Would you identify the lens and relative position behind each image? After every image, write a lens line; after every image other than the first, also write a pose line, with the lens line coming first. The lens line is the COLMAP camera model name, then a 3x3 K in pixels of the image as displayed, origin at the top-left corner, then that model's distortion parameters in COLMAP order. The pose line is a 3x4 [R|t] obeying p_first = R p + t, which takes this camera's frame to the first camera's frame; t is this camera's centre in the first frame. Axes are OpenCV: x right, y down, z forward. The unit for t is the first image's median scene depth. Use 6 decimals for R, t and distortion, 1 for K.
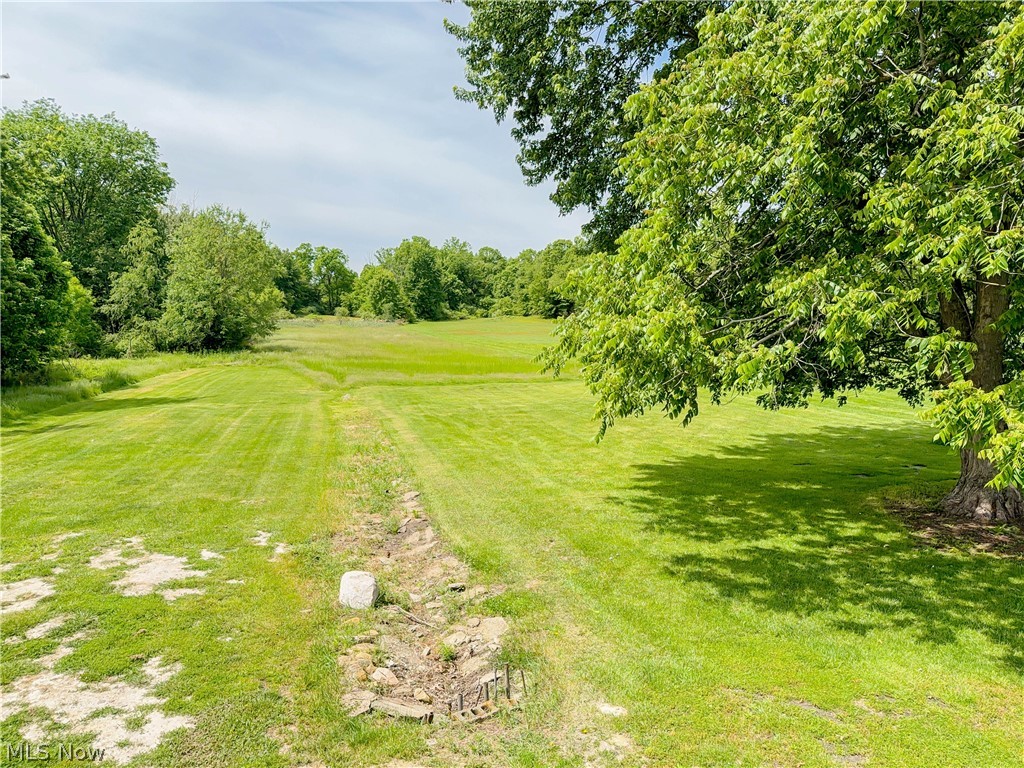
lens RADIAL K [[734.5, 0, 505.1], [0, 734.5, 391.3], [0, 0, 1]] dist [0.043707, -0.052929]
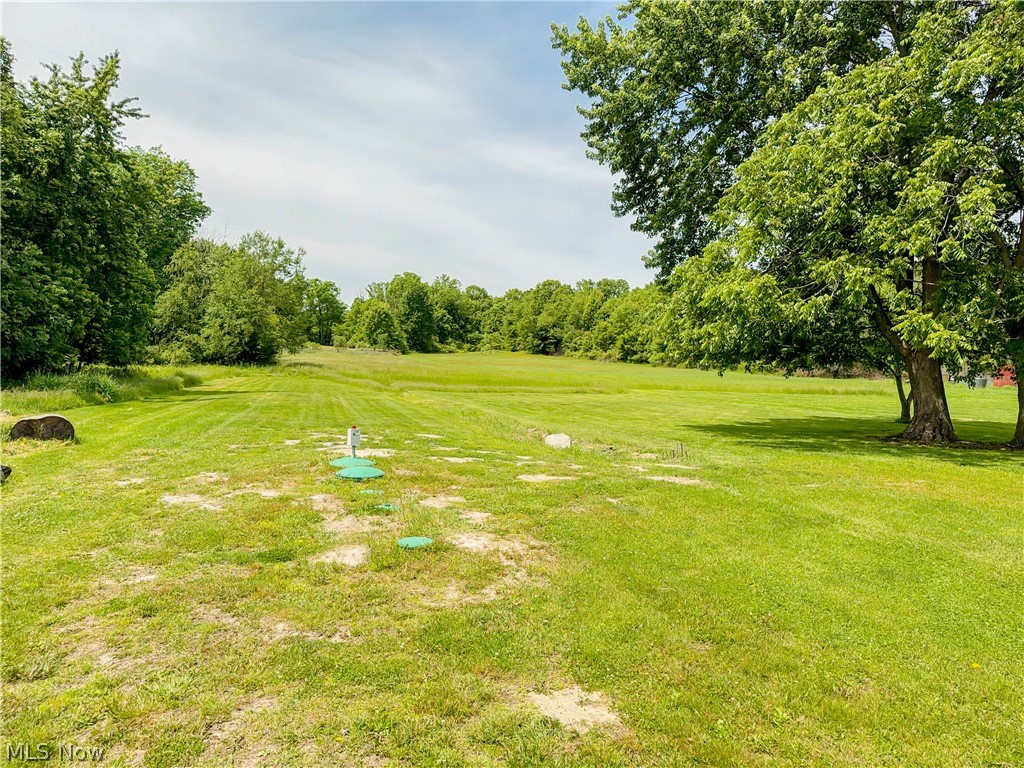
lens RADIAL K [[734.5, 0, 522.9], [0, 734.5, 381.4], [0, 0, 1]] dist [0.043707, -0.052929]
pose [[0.997566, 0.027774, 0.063956, -0.026693], [-0.023214, 0.997208, -0.070970, 0.016260], [-0.065748, 0.069312, 0.995426, -0.043634]]
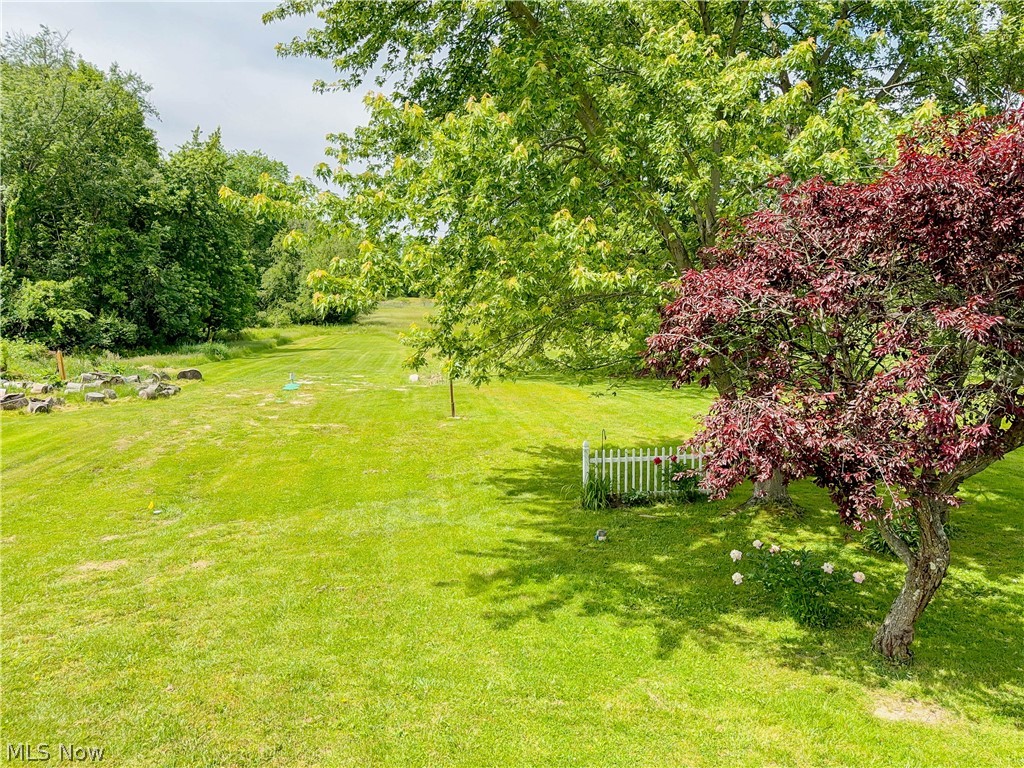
lens RADIAL K [[734.5, 0, 505.1], [0, 734.5, 380.5], [0, 0, 1]] dist [0.043707, -0.052929]
pose [[0.994806, 0.012314, -0.101039, 0.028871], [-0.011732, 0.999911, 0.006348, 0.016197], [0.101109, -0.005130, 0.994862, -0.144857]]
